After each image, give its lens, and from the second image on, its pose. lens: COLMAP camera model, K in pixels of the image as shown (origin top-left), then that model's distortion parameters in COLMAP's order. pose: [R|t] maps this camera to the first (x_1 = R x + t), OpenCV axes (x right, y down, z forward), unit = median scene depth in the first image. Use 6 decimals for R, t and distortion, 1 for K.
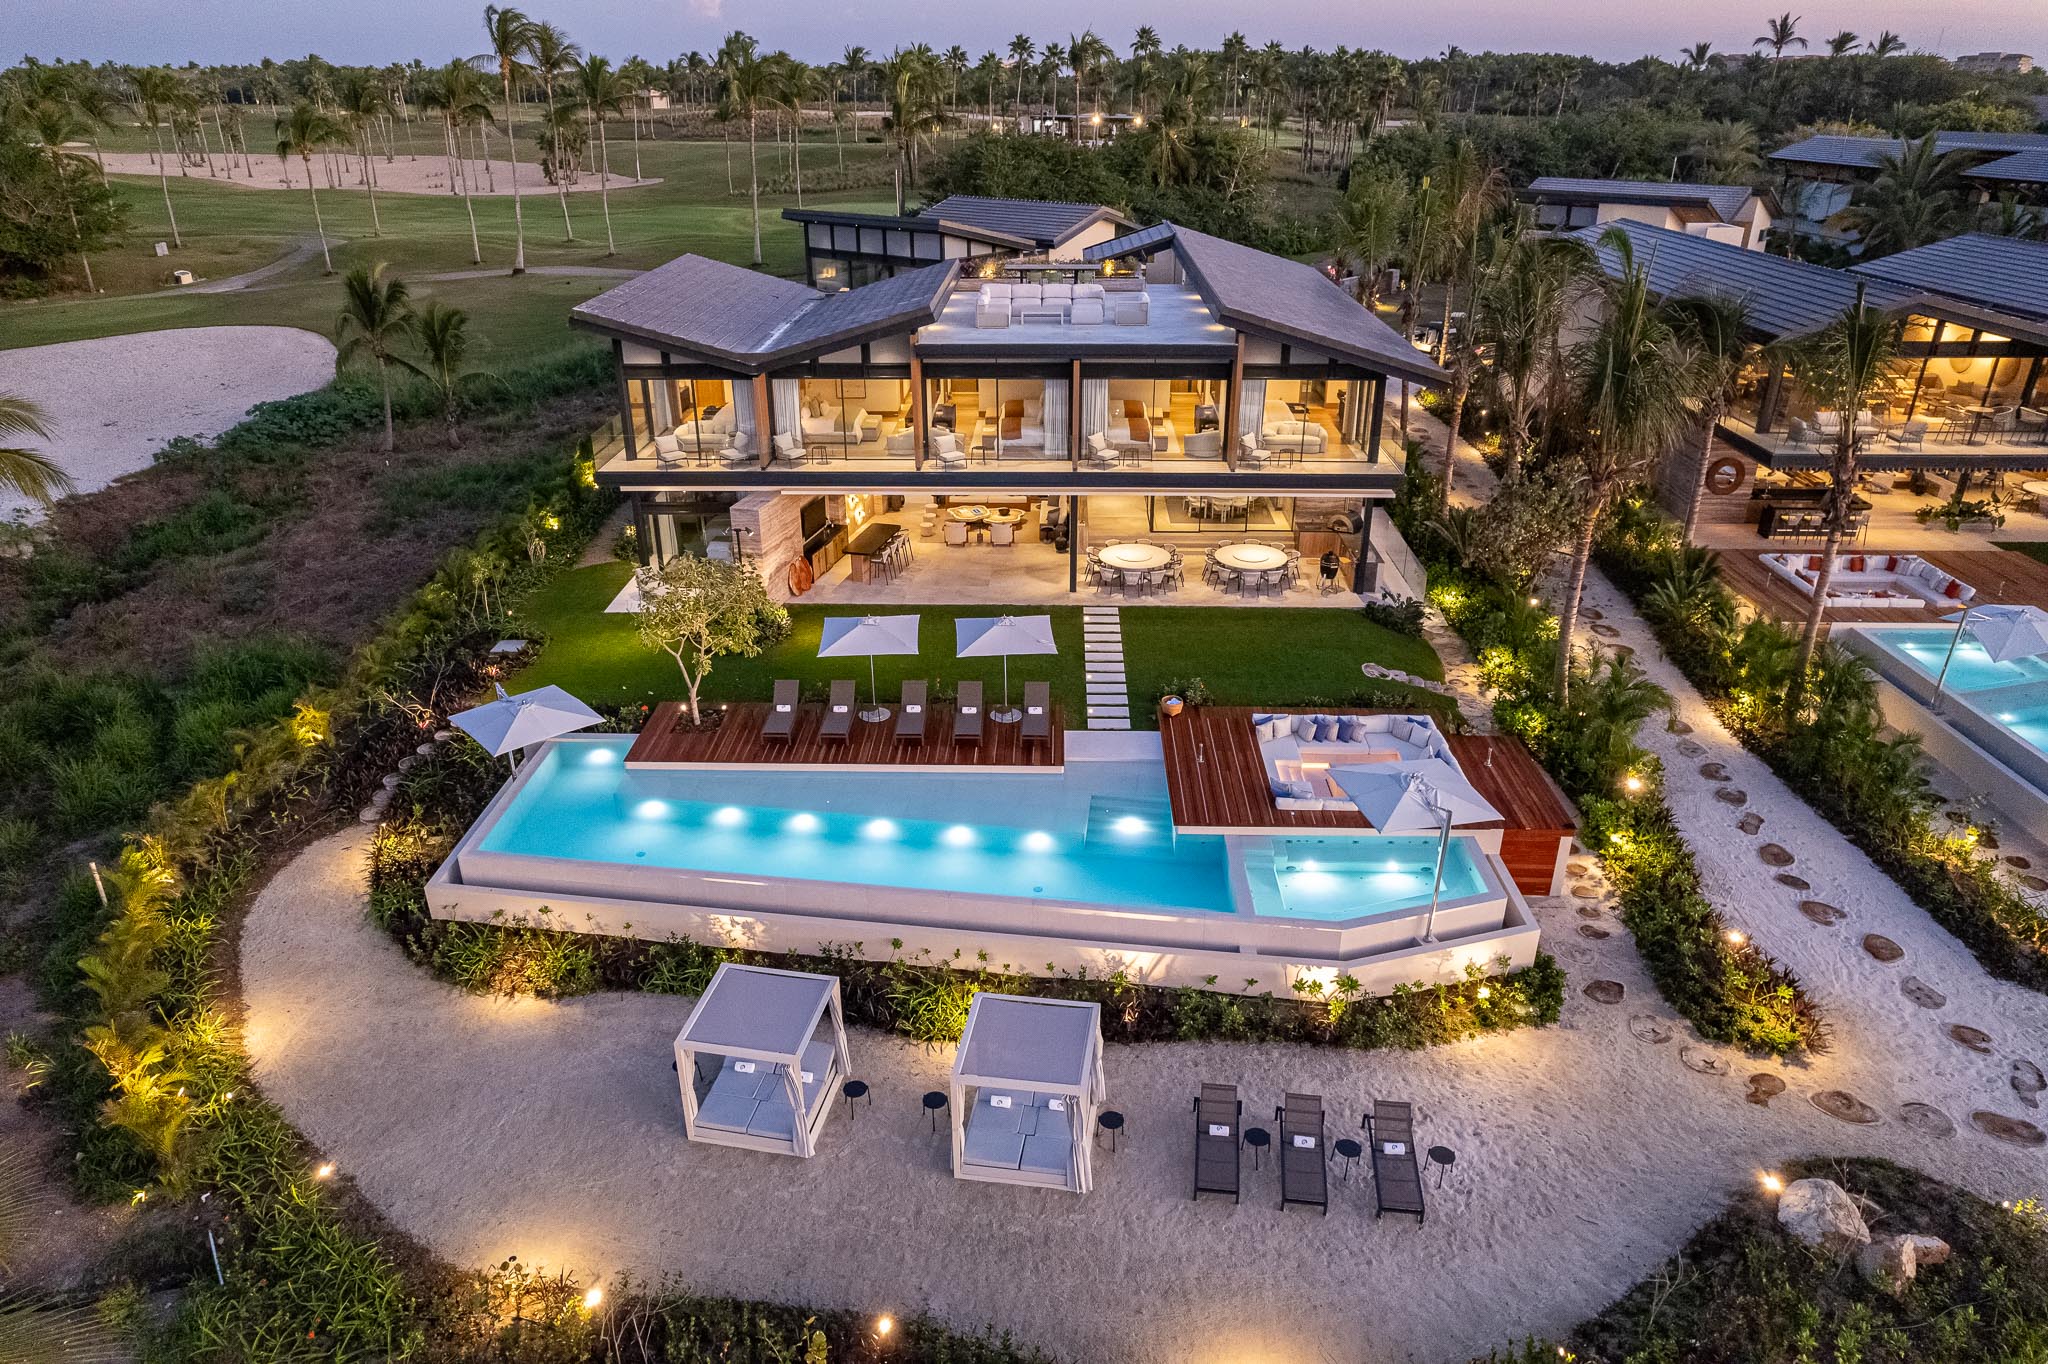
lens RADIAL K [[1309.6, 0, 1015.9], [0, 1309.6, 690.2], [0, 0, 1]] dist [-0.078565, 0.072752]
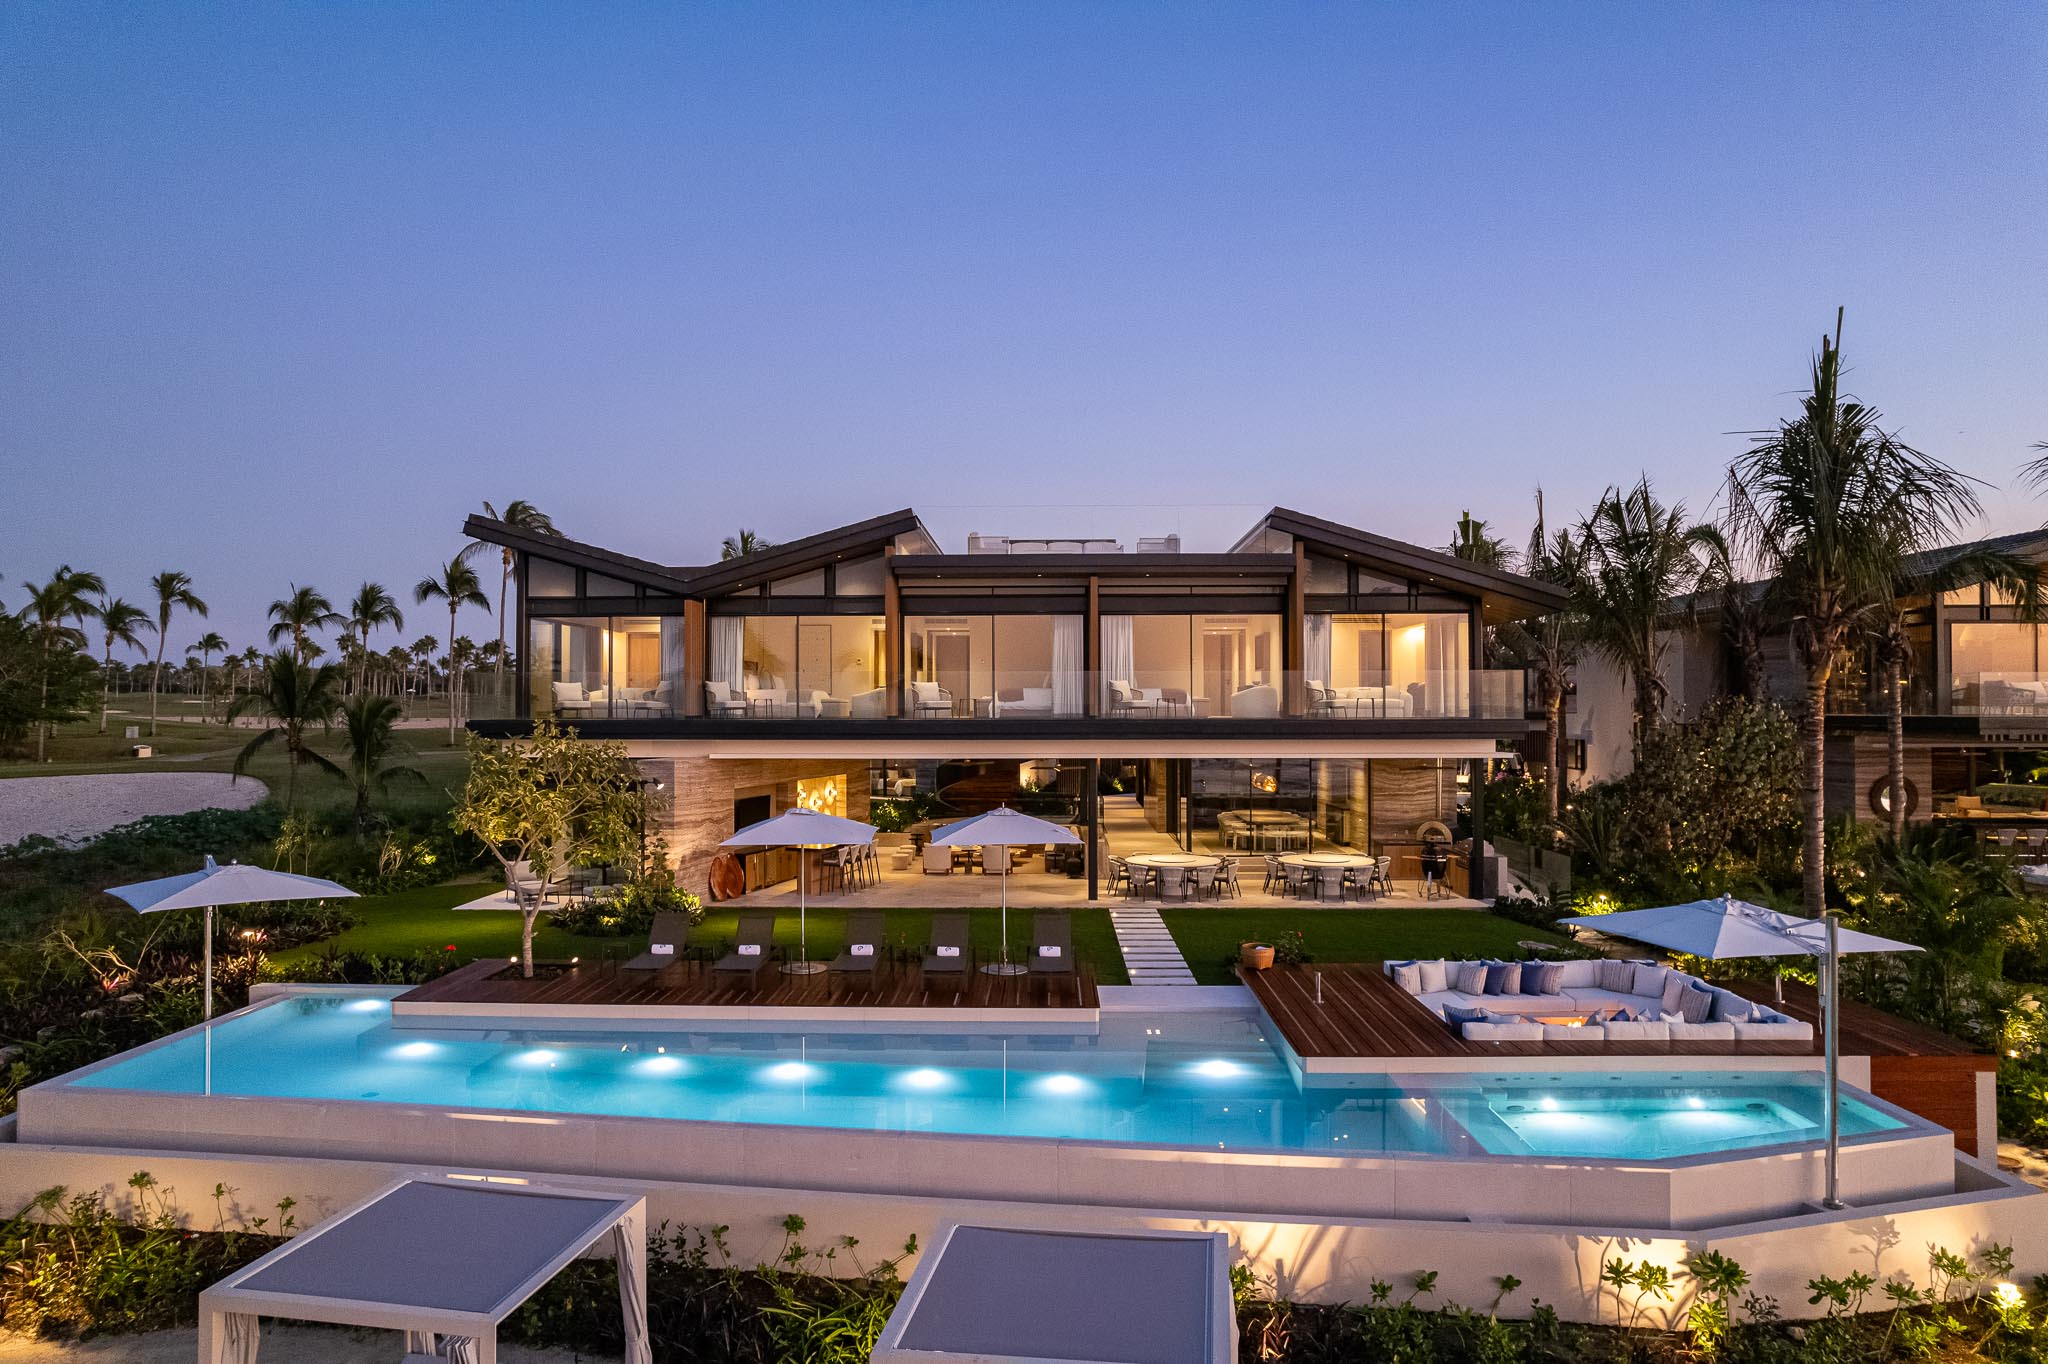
lens RADIAL K [[1309.6, 0, 1015.9], [0, 1309.6, 690.2], [0, 0, 1]] dist [-0.078565, 0.072752]
pose [[0.999971, 0.004166, 0.006370, -0.006957], [-0.000945, 0.898373, -0.439233, 0.187613], [-0.007553, 0.439214, 0.898351, 0.371925]]
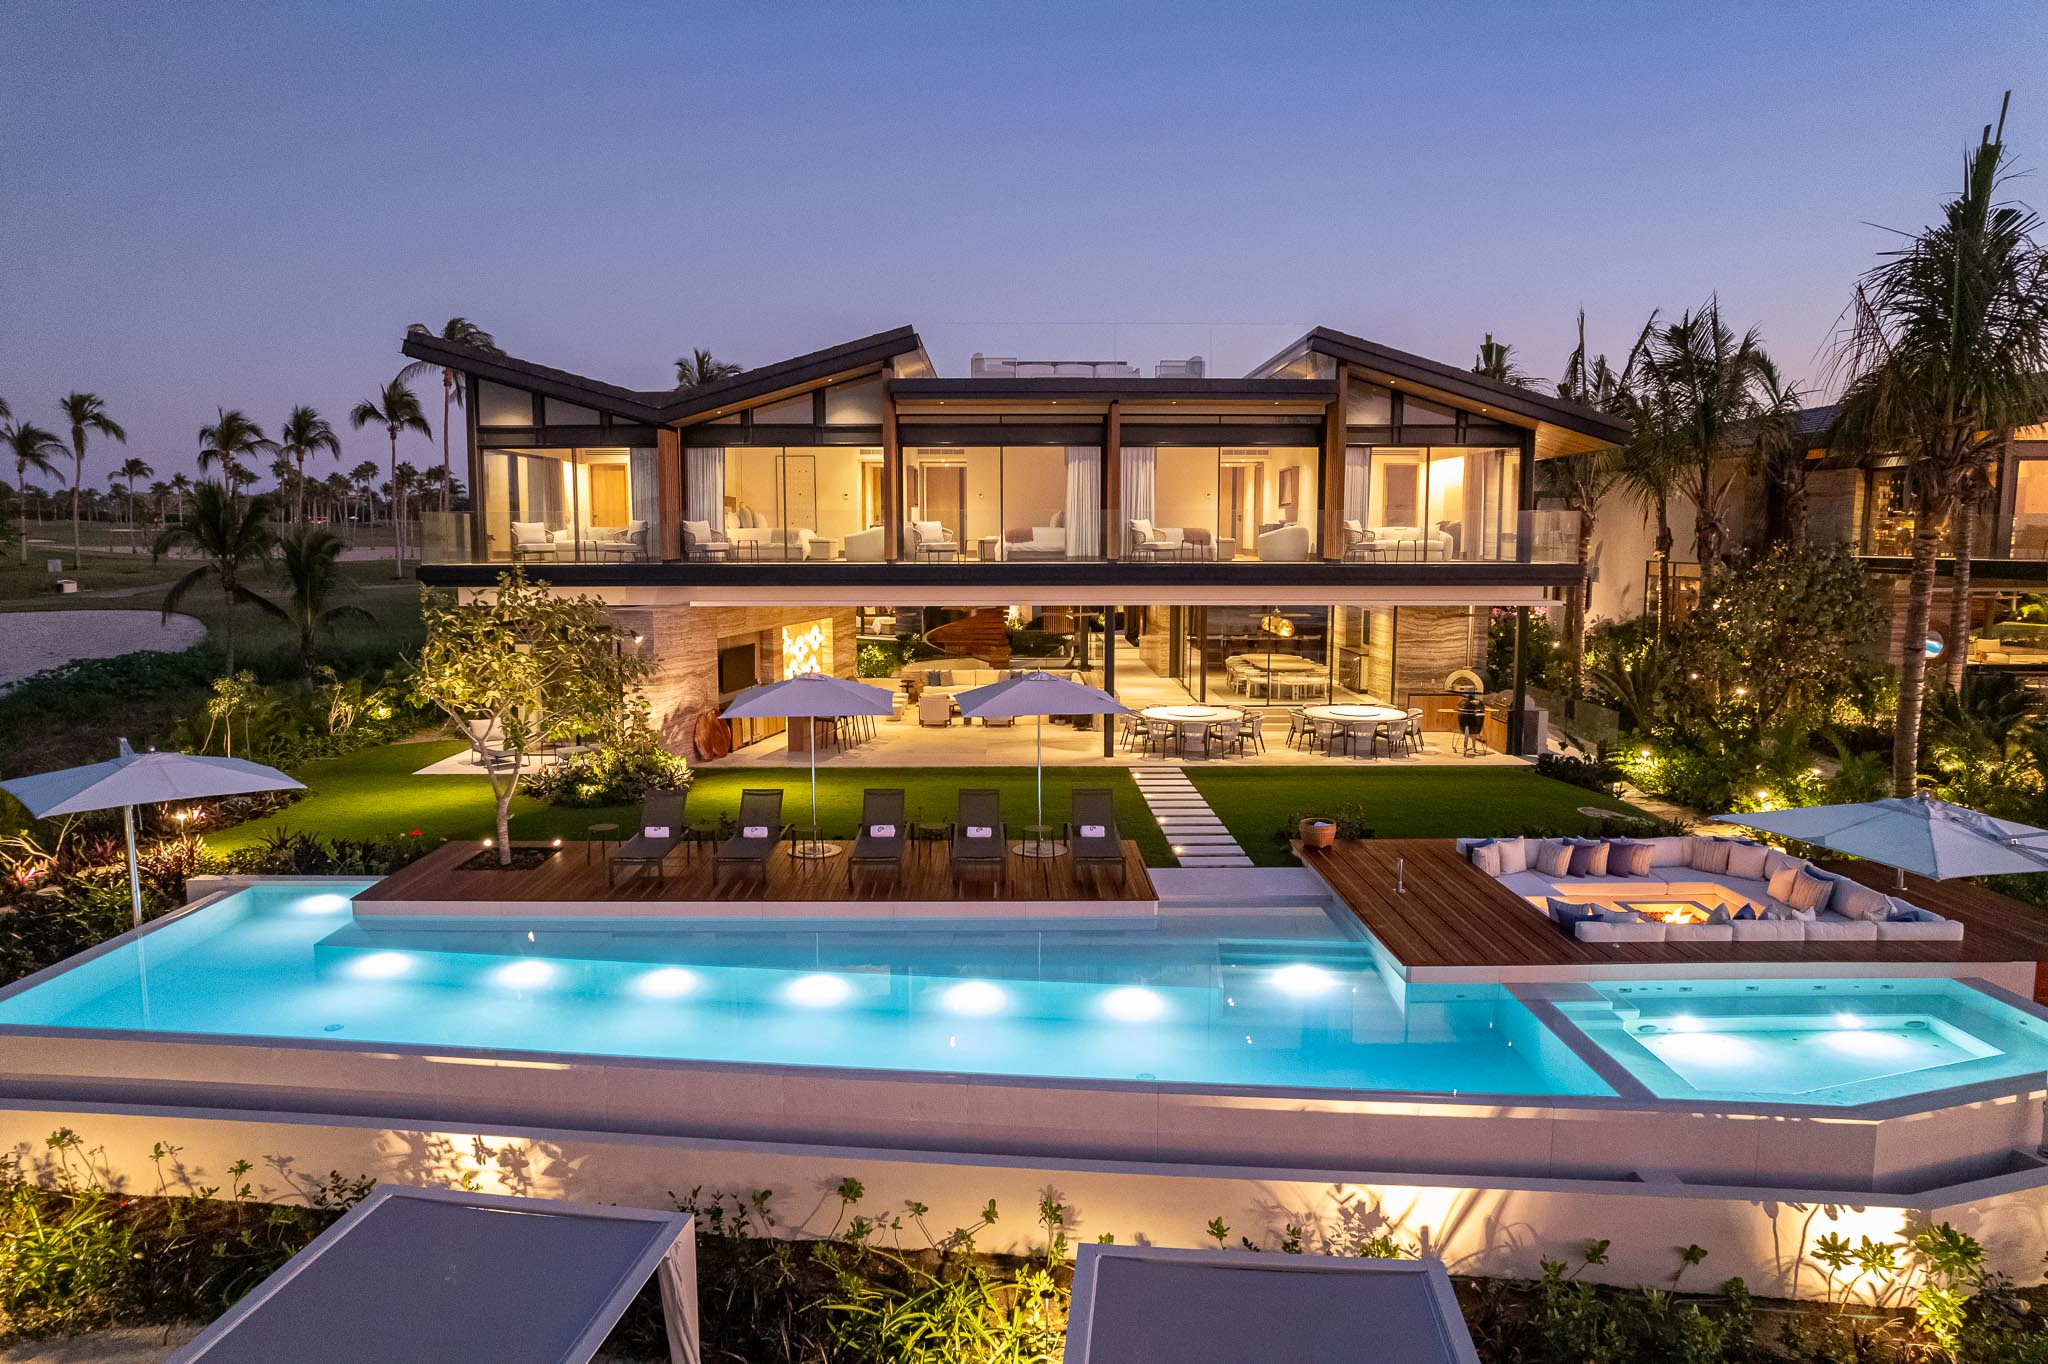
lens RADIAL K [[1309.6, 0, 1015.9], [0, 1309.6, 690.2], [0, 0, 1]] dist [-0.078565, 0.072752]
pose [[0.999166, -0.000025, 0.040828, -0.044255], [0.012919, 0.948817, -0.315562, 0.142184], [-0.038730, 0.315826, 0.948026, 0.441625]]
